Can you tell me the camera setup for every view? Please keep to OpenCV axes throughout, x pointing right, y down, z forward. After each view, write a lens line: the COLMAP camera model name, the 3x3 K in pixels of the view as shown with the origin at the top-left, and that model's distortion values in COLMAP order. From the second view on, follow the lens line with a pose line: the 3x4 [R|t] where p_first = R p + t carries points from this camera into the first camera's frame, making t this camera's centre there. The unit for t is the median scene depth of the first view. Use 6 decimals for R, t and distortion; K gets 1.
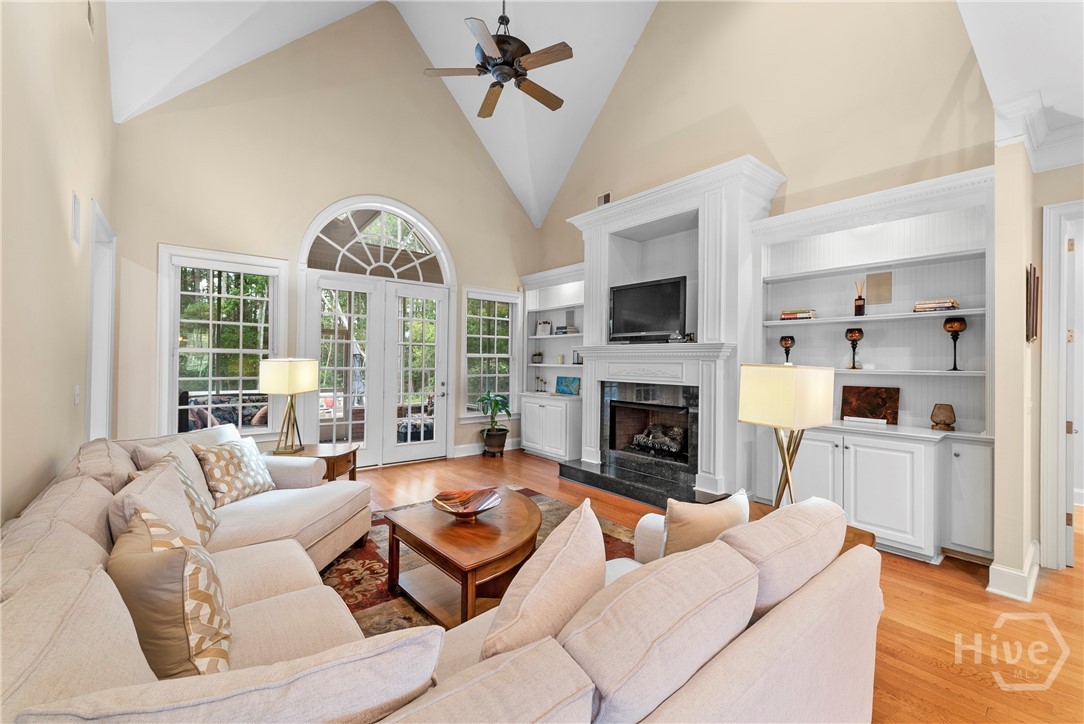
lens RADIAL K [[444.4, 0, 543.4], [0, 444.4, 365.1], [0, 0, 1]] dist [0.003886, 0.000216]
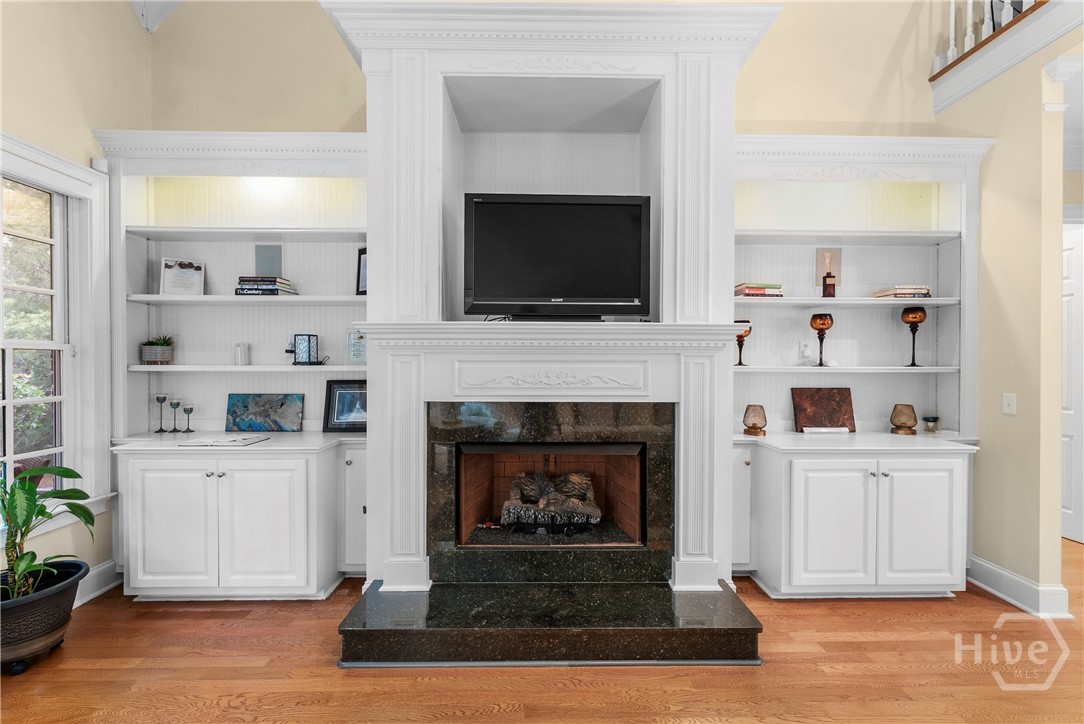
lens RADIAL K [[444.4, 0, 543.4], [0, 444.4, 365.1], [0, 0, 1]] dist [0.003886, 0.000216]
pose [[0.626675, -0.017797, 0.779078, -0.175516], [0.010366, 0.999841, 0.014502, -0.008053], [-0.779212, -0.001012, 0.626760, 0.750005]]
